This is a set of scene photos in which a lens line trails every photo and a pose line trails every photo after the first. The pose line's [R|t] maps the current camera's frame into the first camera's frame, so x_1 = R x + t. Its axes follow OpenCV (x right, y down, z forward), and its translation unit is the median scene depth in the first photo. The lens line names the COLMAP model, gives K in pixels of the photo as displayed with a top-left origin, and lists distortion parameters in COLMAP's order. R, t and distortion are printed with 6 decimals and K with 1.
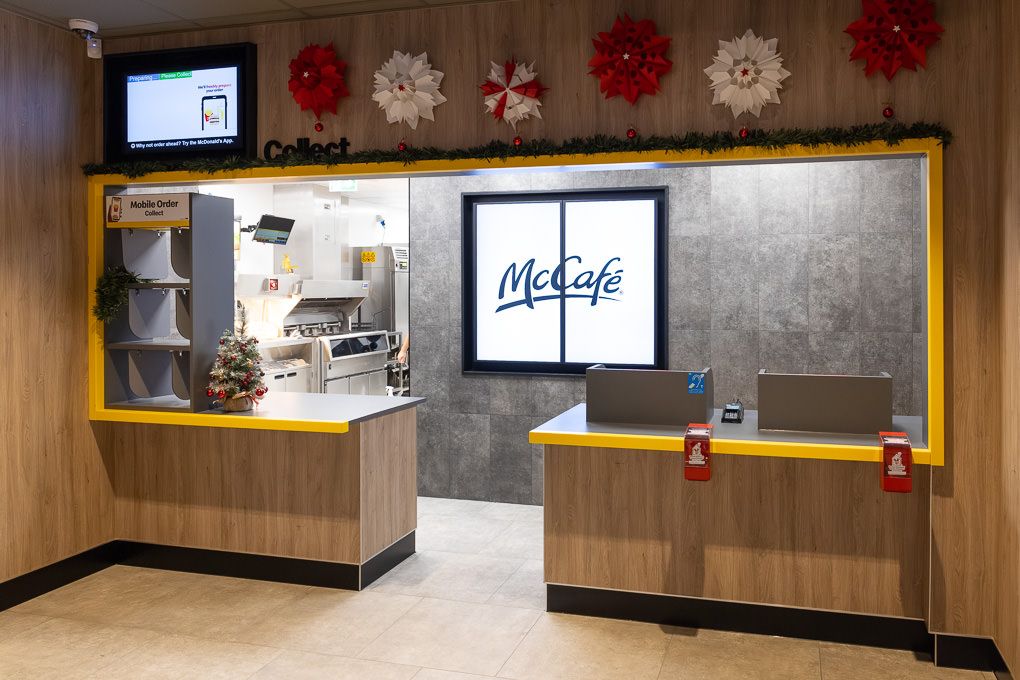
lens RADIAL K [[888.8, 0, 511.3], [0, 888.8, 298.4], [0, 0, 1]] dist [-0.002101, -0.010891]
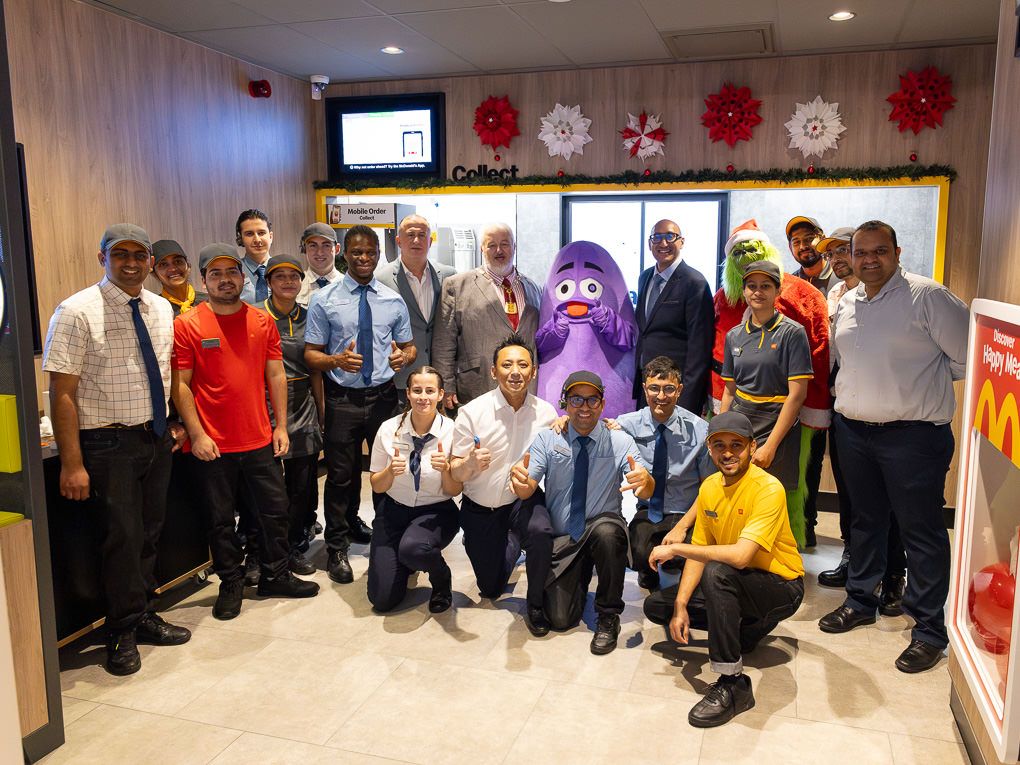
lens RADIAL K [[825.9, 0, 507.9], [0, 825.9, 381.4], [0, 0, 1]] dist [-0.006806, 0.004142]
pose [[0.999300, 0.010181, -0.036000, -0.164528], [-0.005395, 0.991420, 0.130601, -0.015774], [0.037021, -0.130315, 0.990781, -0.361215]]
